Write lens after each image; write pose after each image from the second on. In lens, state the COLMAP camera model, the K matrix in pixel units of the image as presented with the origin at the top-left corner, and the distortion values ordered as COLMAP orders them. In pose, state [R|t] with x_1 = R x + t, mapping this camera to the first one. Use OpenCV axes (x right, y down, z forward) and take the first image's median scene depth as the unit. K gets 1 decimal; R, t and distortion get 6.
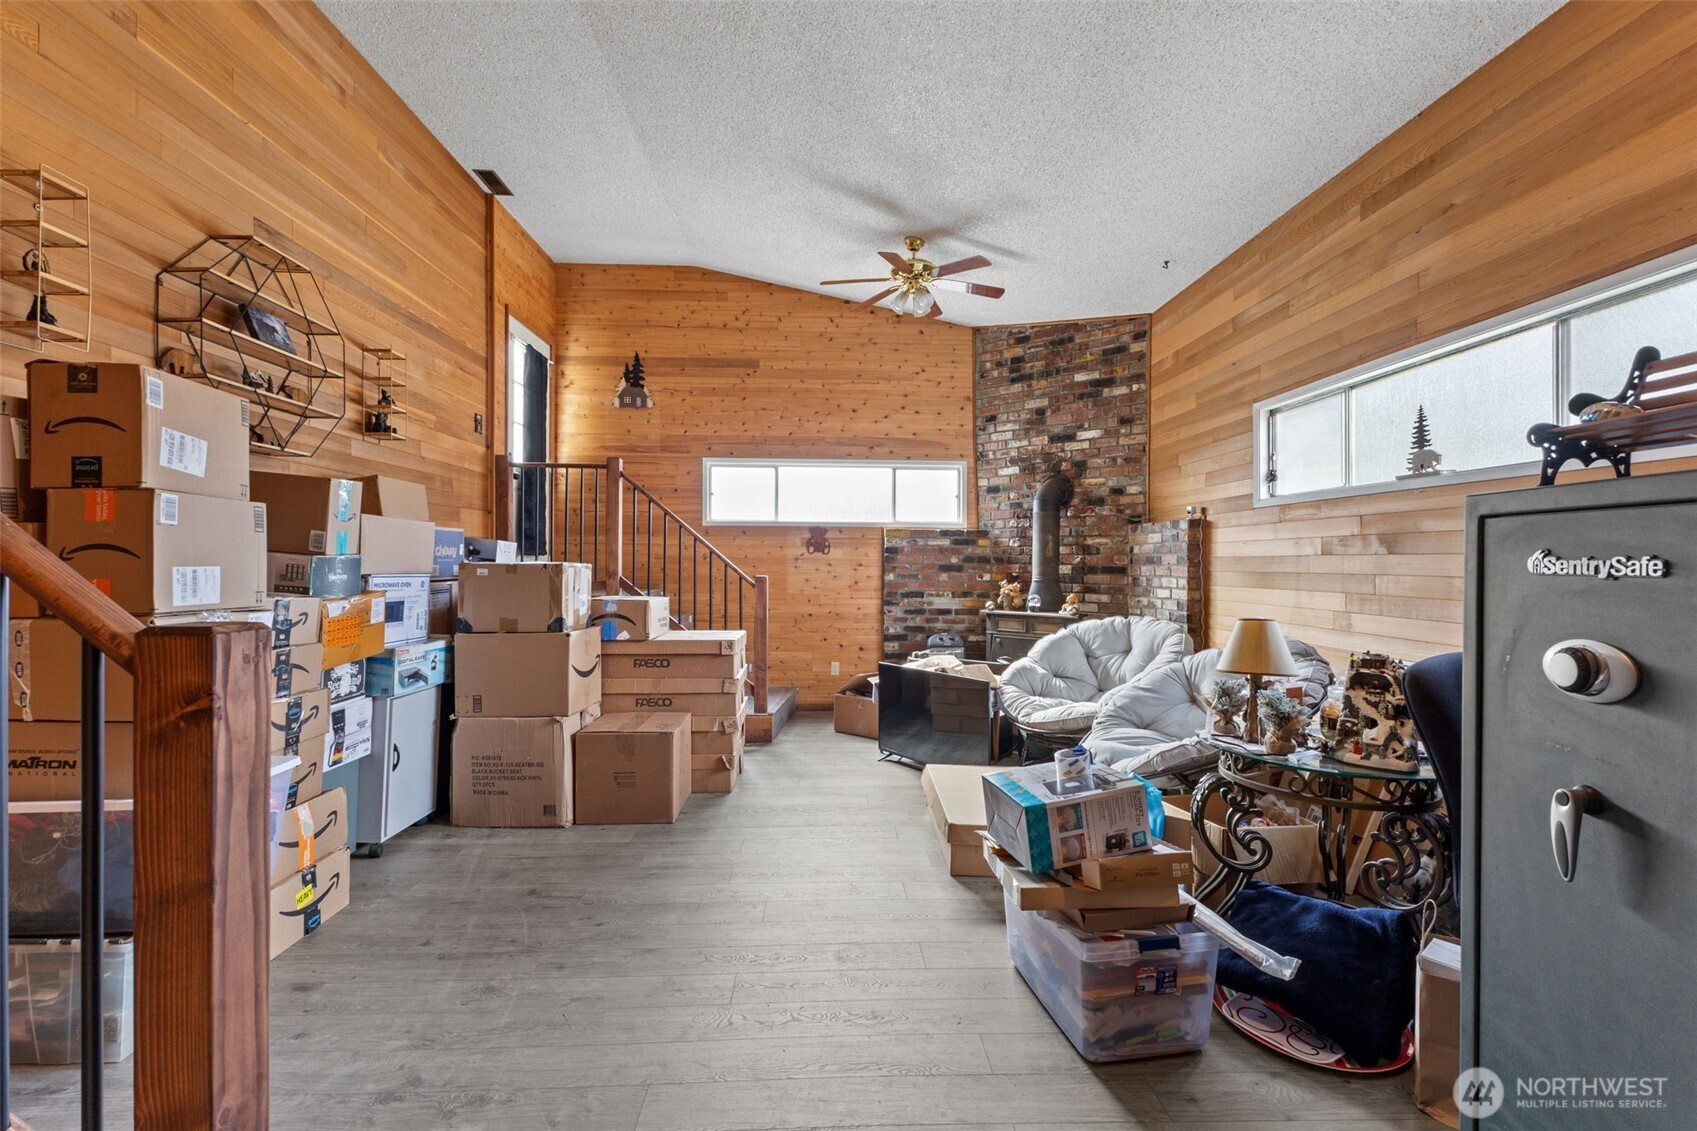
lens RADIAL K [[732.0, 0, 847.3], [0, 732.0, 555.2], [0, 0, 1]] dist [-0.000305, -0.000141]
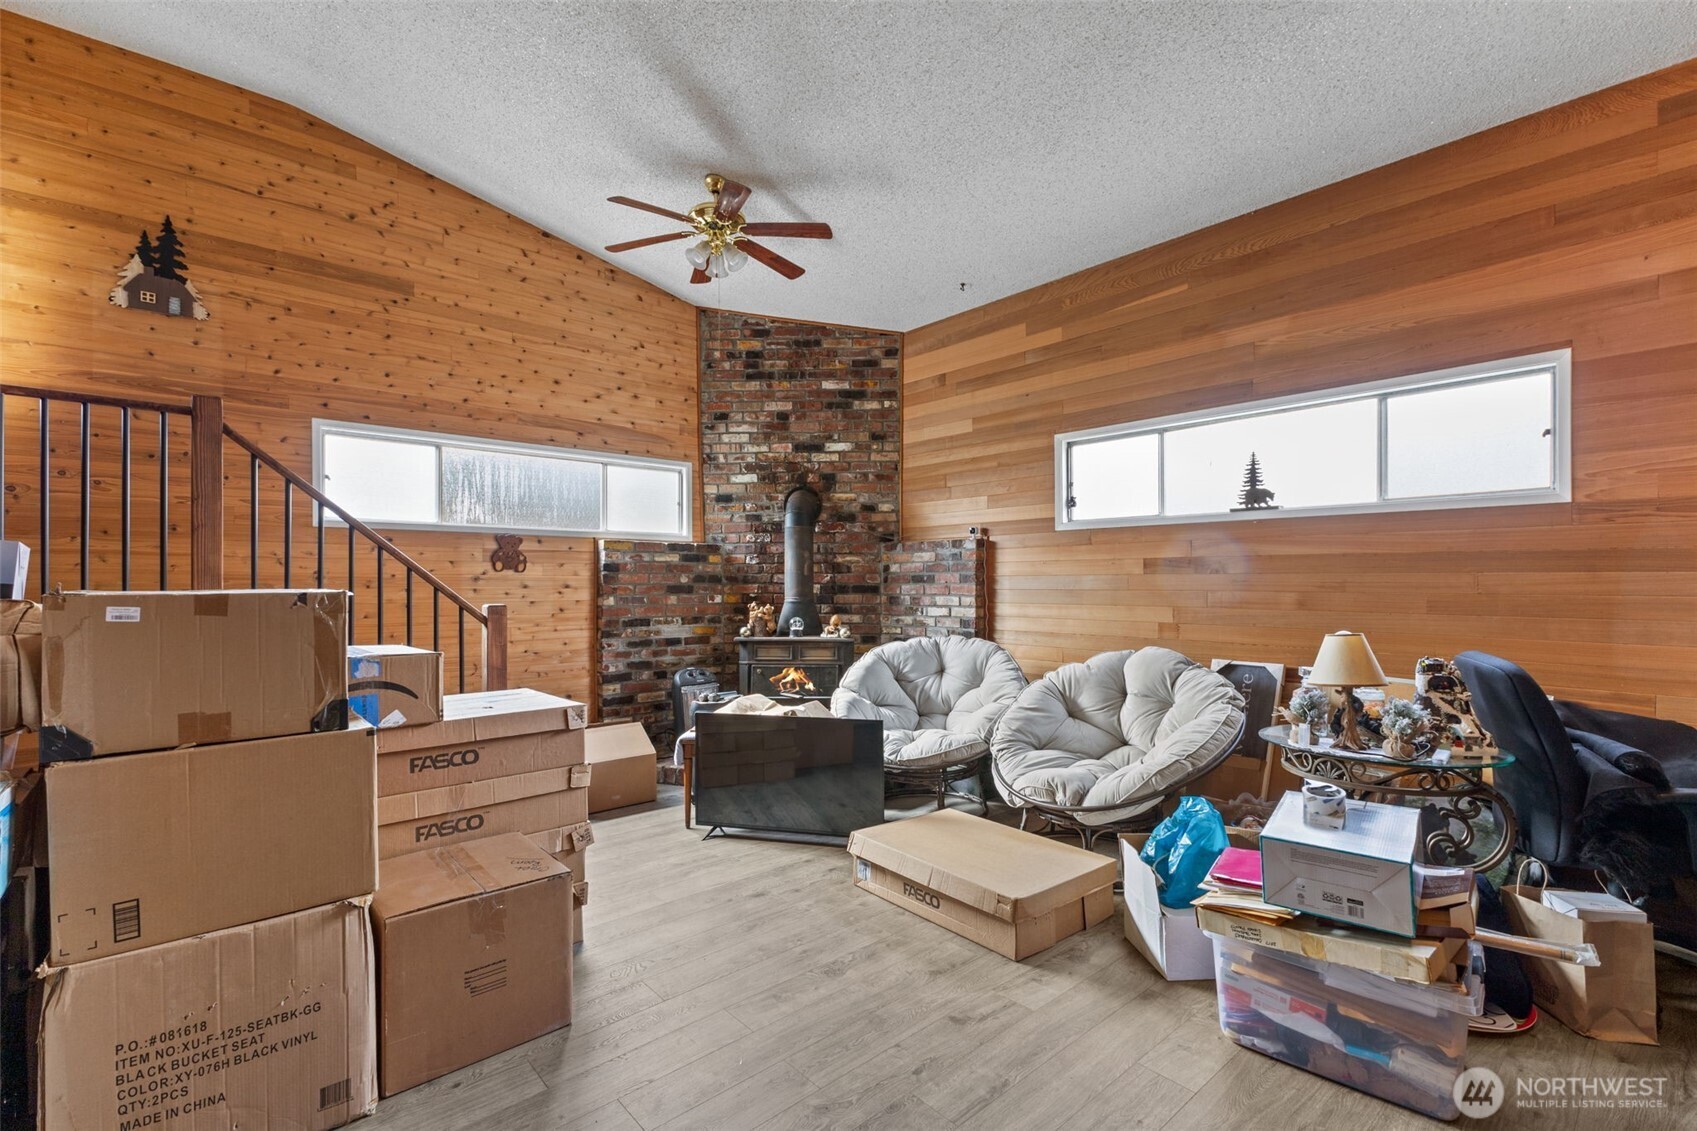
lens RADIAL K [[751.6, 0, 852.6], [0, 751.6, 574.2], [0, 0, 1]] dist [0.007416, -0.000539]
pose [[0.777146, -0.000494, 0.629320, -0.256943], [-0.000612, 0.999999, 0.001541, -0.000861], [-0.629320, -0.001583, 0.777145, 0.217977]]
